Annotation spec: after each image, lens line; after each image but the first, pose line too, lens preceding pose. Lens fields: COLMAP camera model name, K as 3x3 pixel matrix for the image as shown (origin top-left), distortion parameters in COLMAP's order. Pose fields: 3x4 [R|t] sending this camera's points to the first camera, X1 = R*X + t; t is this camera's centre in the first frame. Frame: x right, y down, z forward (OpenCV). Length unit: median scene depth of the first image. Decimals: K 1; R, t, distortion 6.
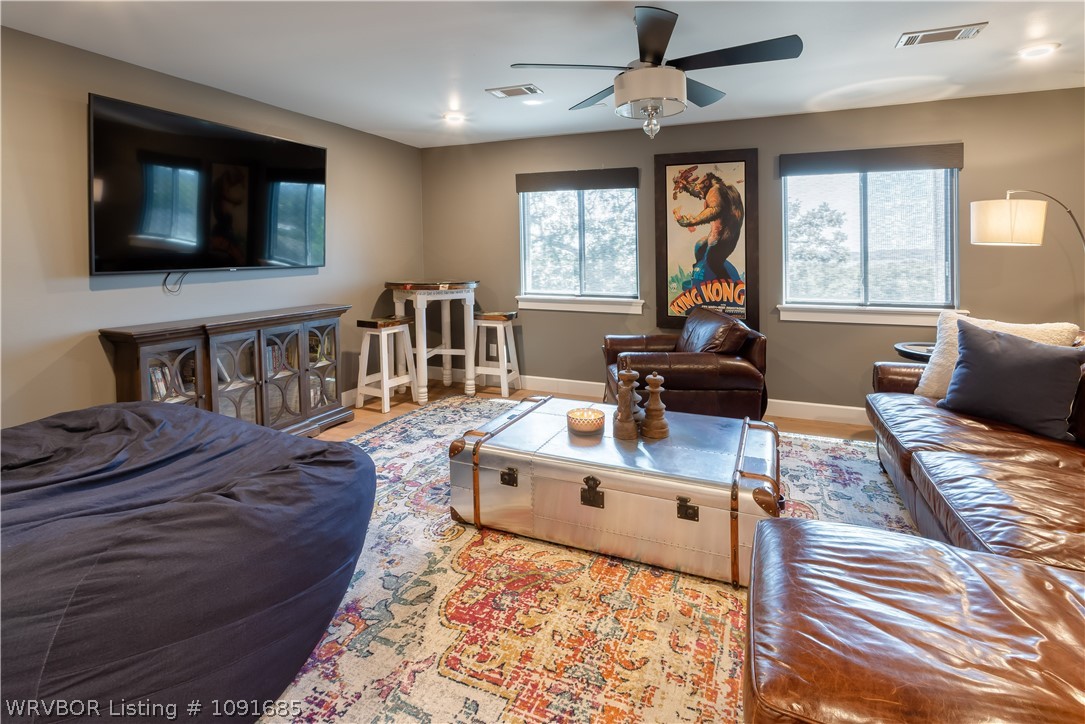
lens RADIAL K [[522.4, 0, 542.5], [0, 522.4, 362.0], [0, 0, 1]] dist [0.000031, 0.000112]
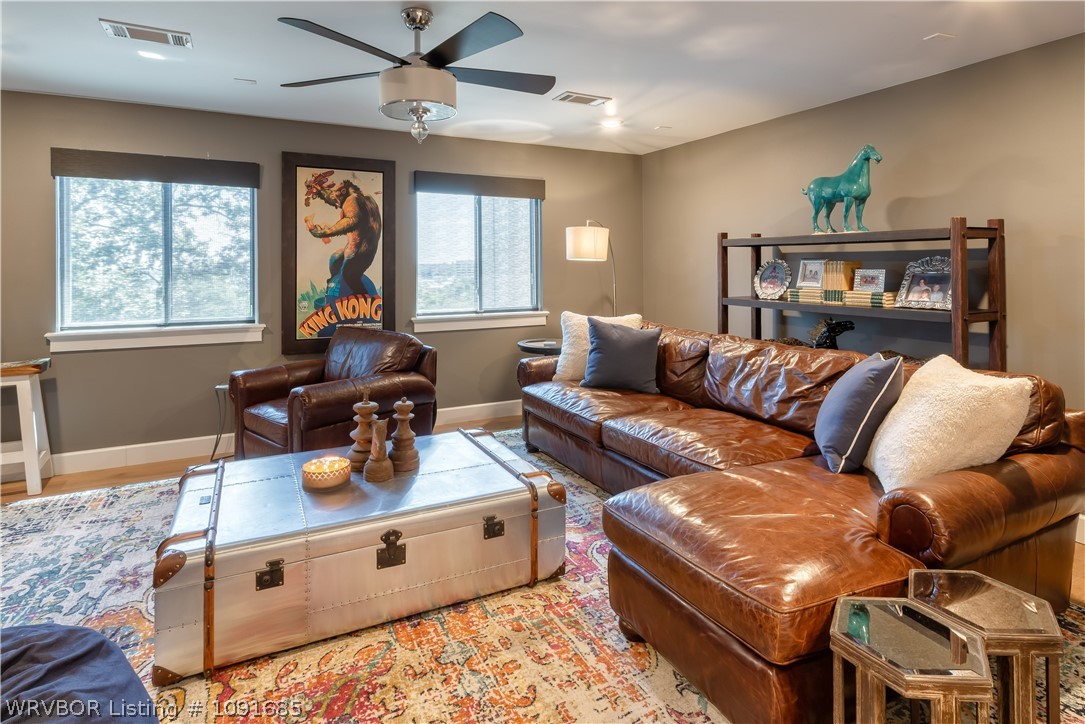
lens RADIAL K [[561.3, 0, 542.5], [0, 561.3, 362.0], [0, 0, 1]] dist [0.000361, 0.000448]
pose [[0.652287, -0.129417, 0.746842, -0.264277], [0.157279, 0.986980, 0.033662, -0.028475], [-0.741475, 0.095505, 0.664149, 0.133130]]
